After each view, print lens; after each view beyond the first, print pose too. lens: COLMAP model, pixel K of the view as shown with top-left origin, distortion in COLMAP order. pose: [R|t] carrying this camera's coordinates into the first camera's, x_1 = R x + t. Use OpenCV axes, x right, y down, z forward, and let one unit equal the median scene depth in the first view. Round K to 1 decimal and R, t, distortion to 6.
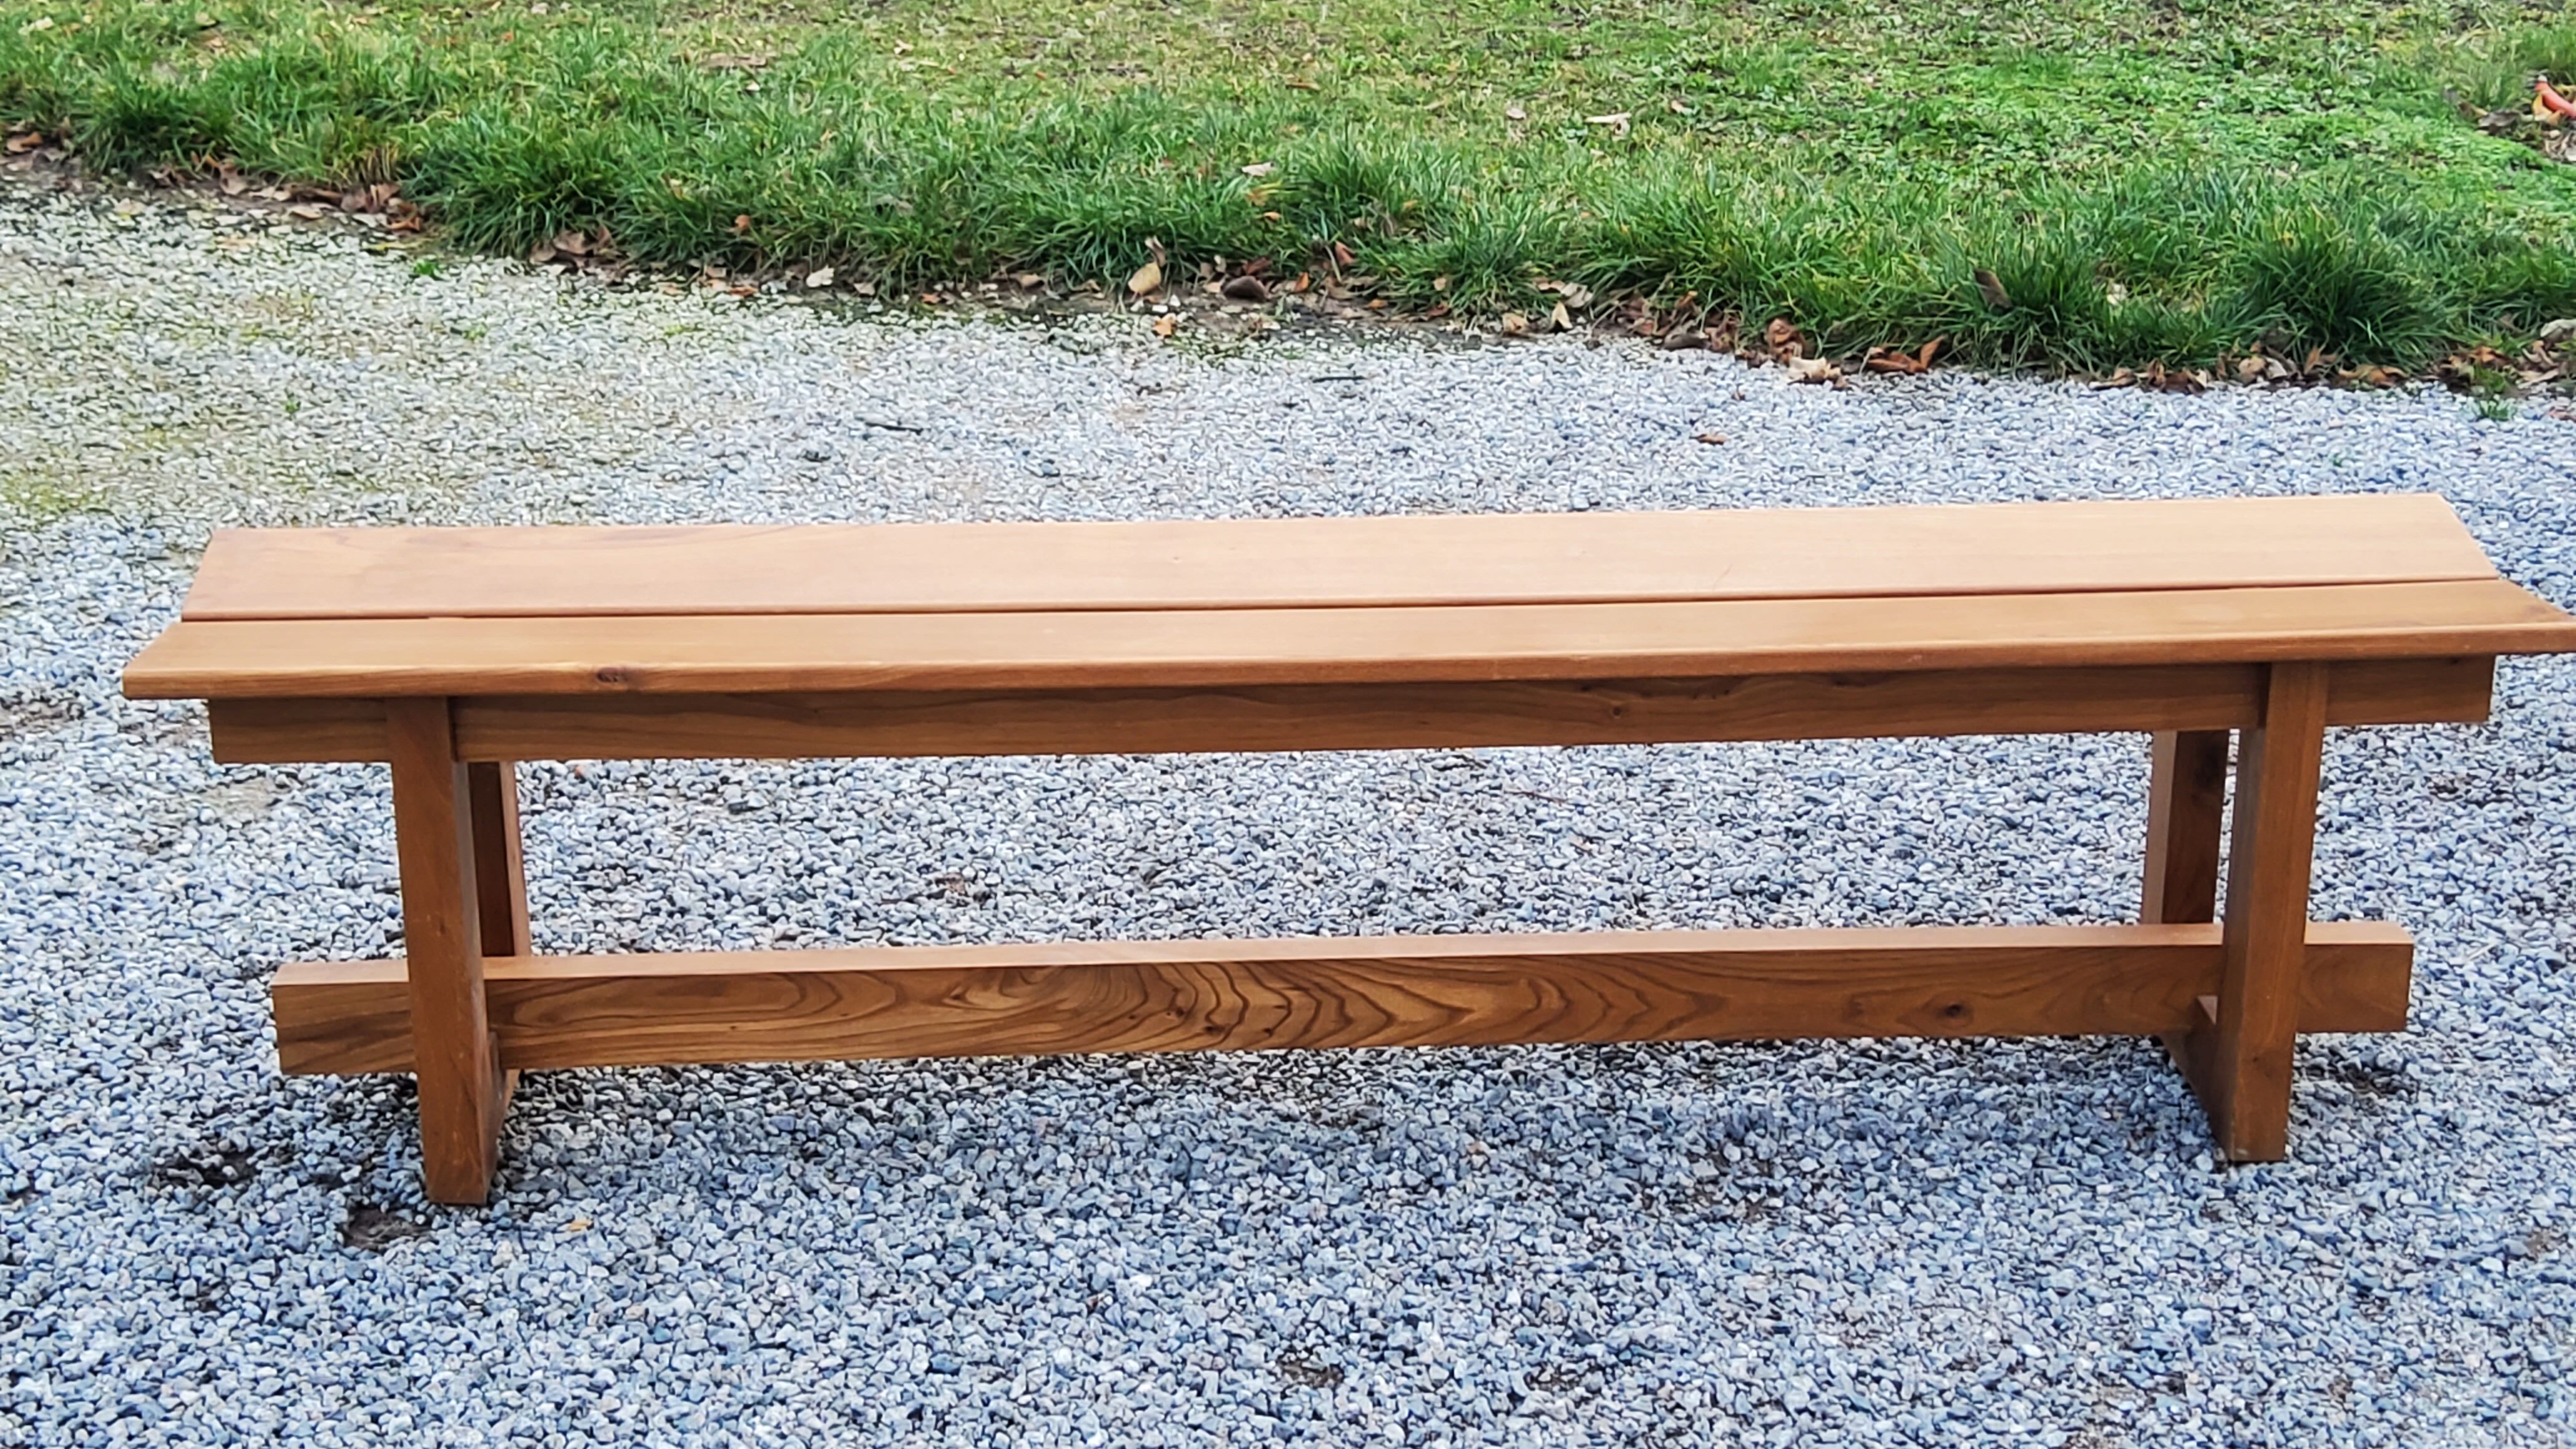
lens RADIAL K [[3810.1, 0, 1283.6], [0, 3810.1, 703.6], [0, 0, 1]] dist [0.107101, 0.000000]
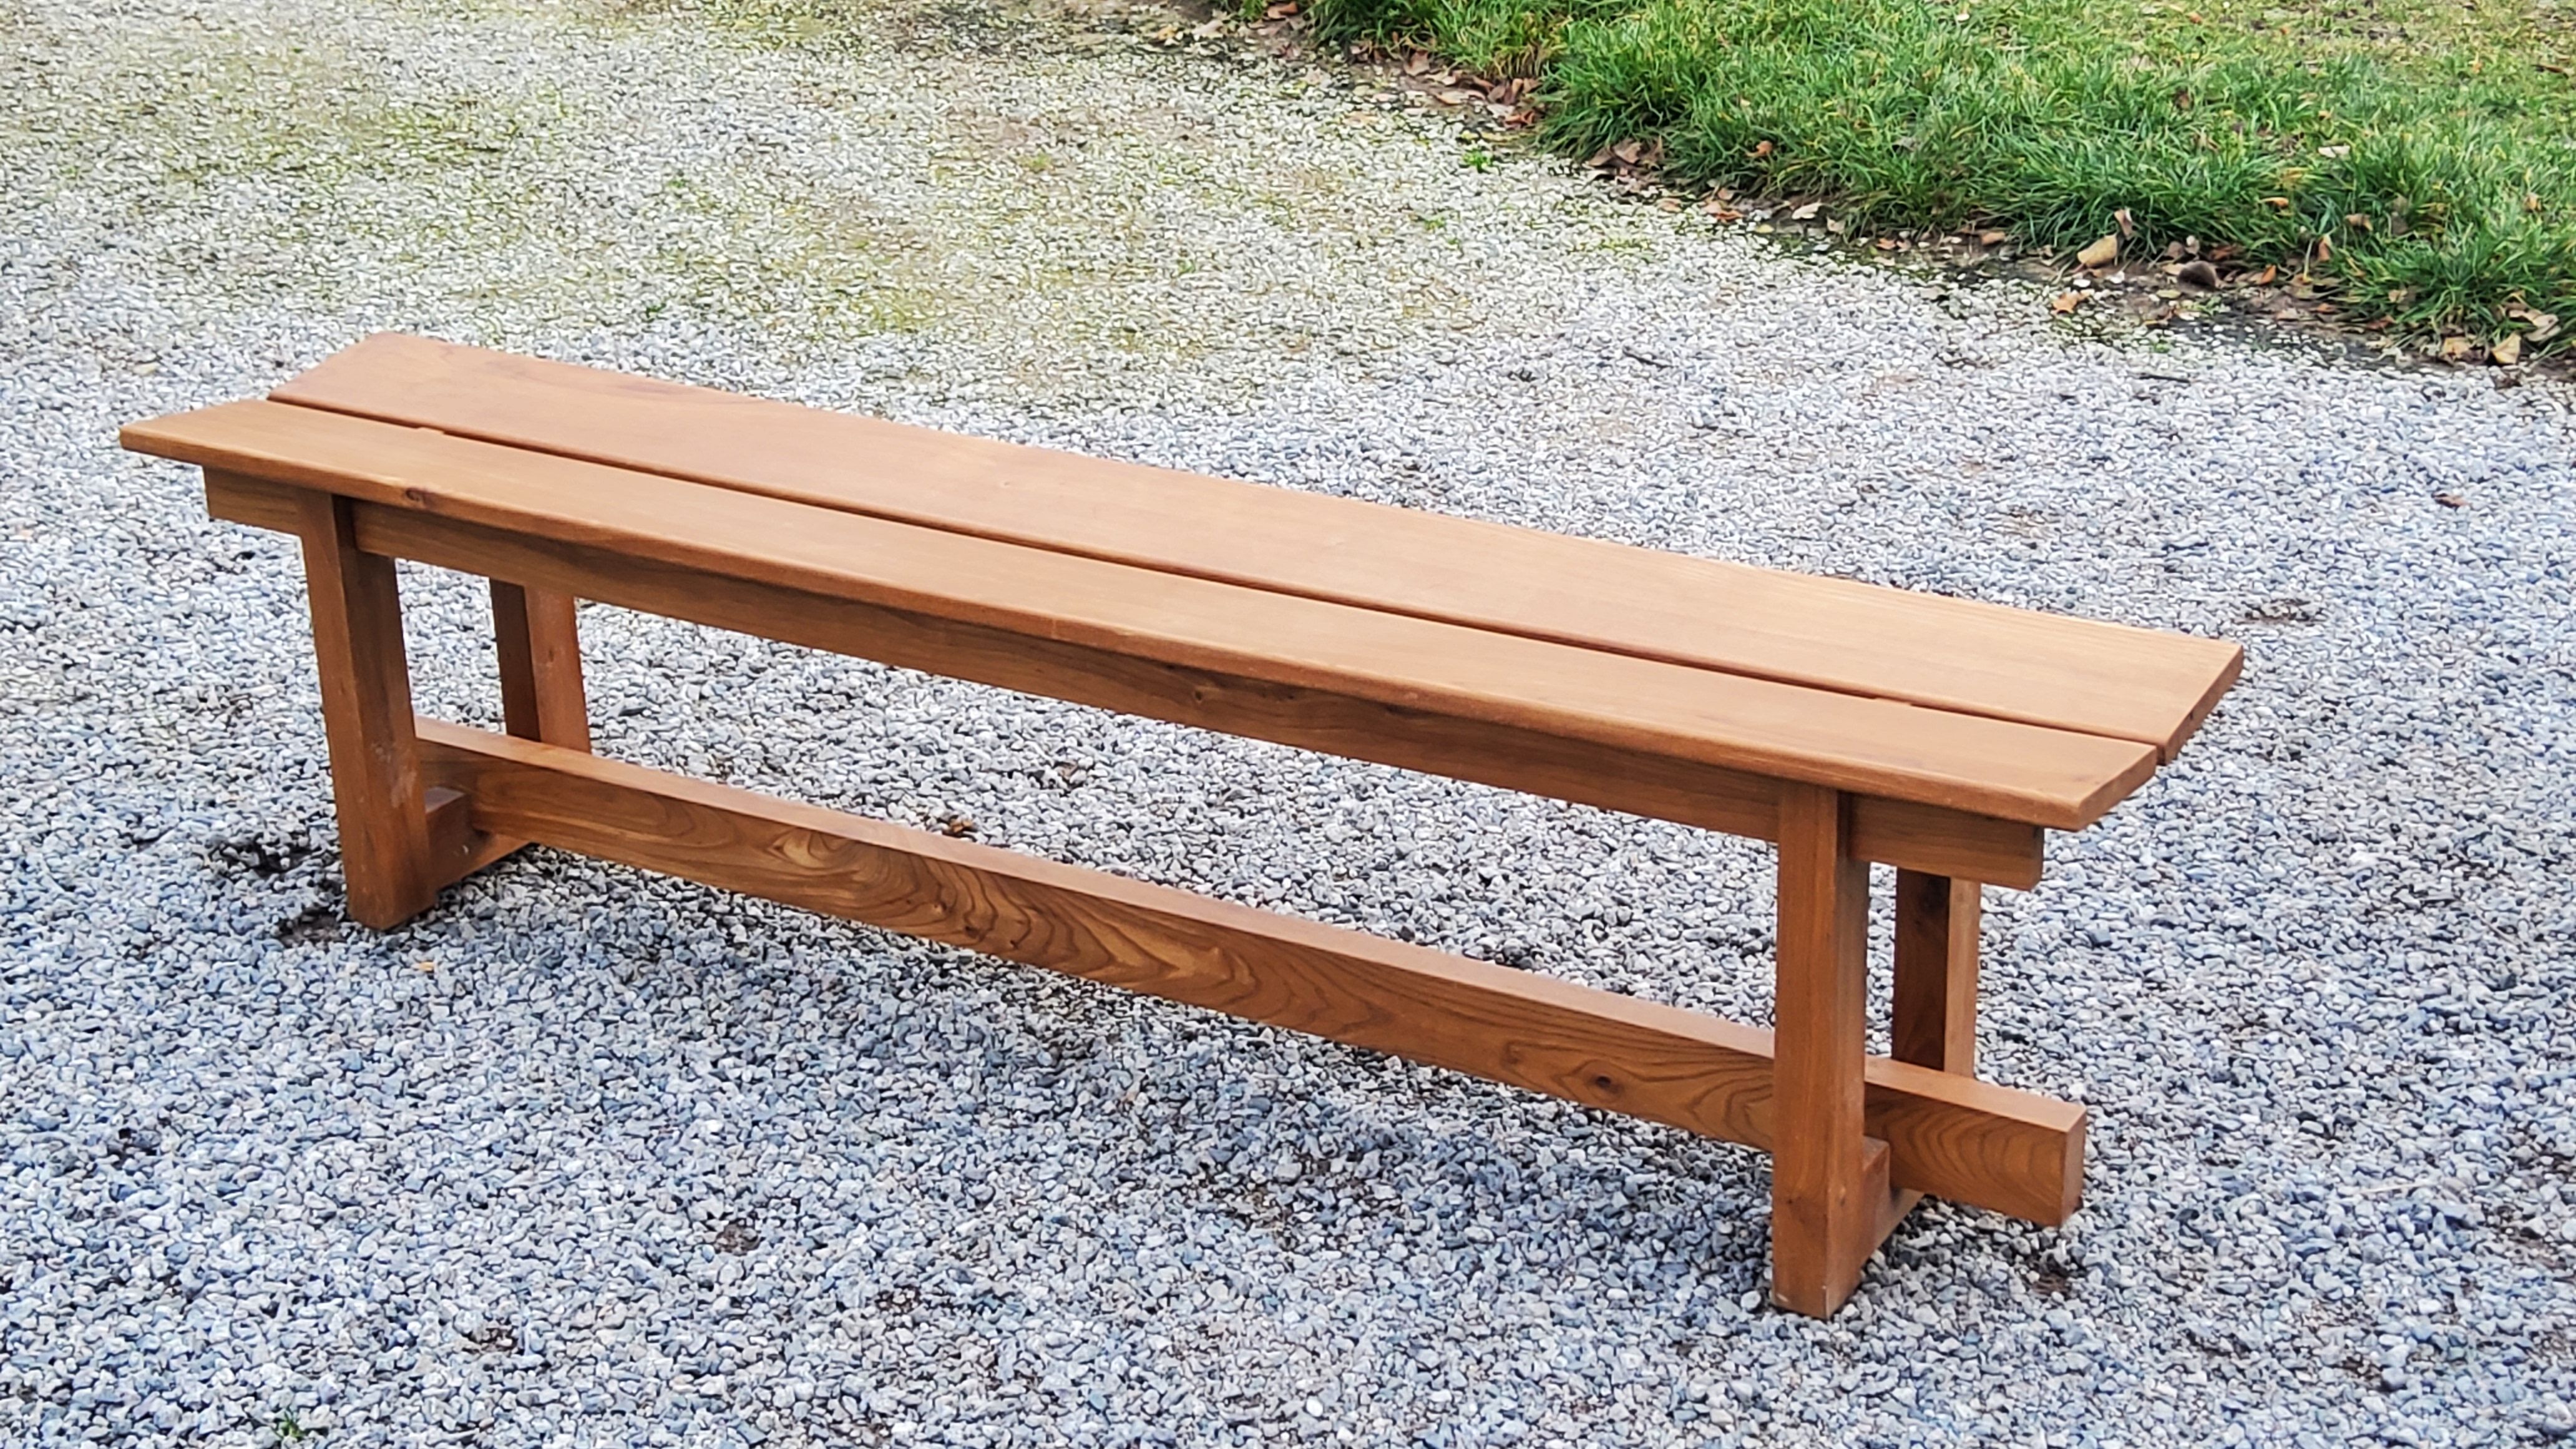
lens RADIAL K [[3810.1, 0, 1282.5], [0, 3810.1, 735.4], [0, 0, 1]] dist [0.107101, 0.000000]
pose [[0.828955, 0.193211, -0.524884, 0.500837], [-0.174043, 0.980956, 0.086225, -0.061701], [0.531547, 0.019876, 0.846795, 0.126087]]
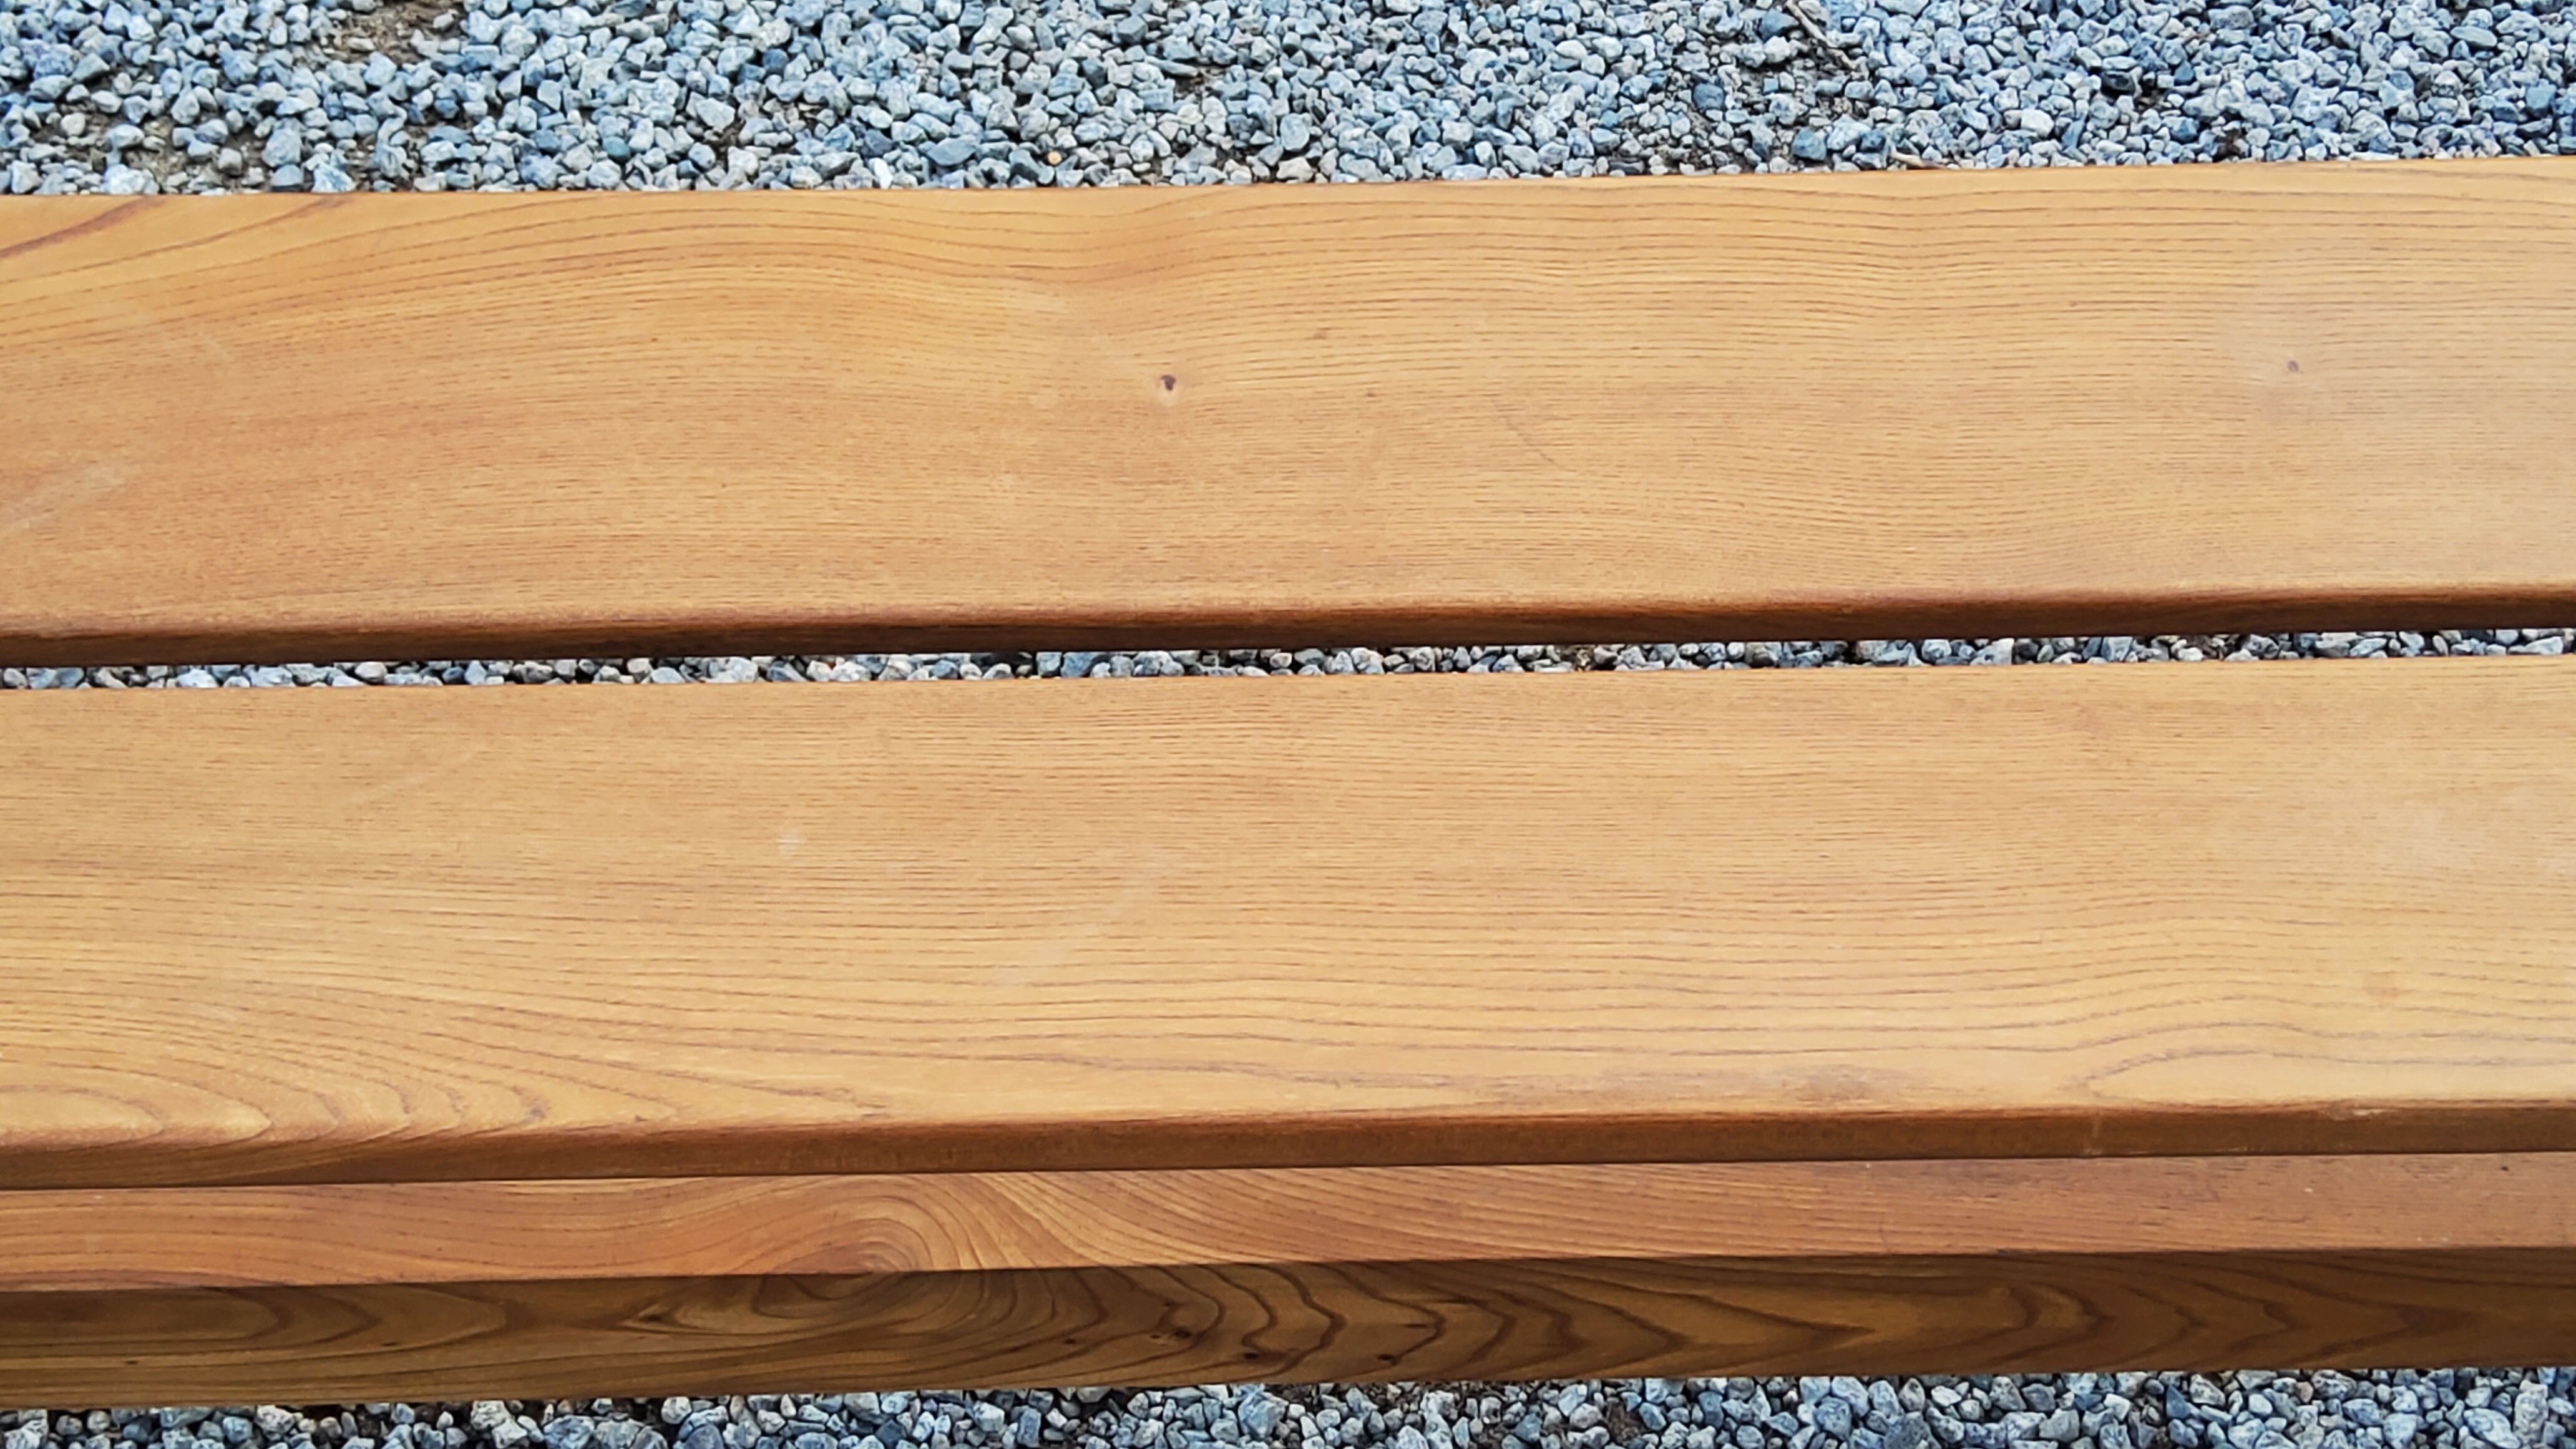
lens RADIAL K [[3810.1, 0, 1265.7], [0, 3810.1, 745.2], [0, 0, 1]] dist [0.107101, 0.000000]
pose [[0.999548, 0.026403, -0.014403, -0.011755], [-0.015553, 0.863636, 0.503875, -0.160486], [0.025743, -0.503423, 0.863656, 0.554757]]
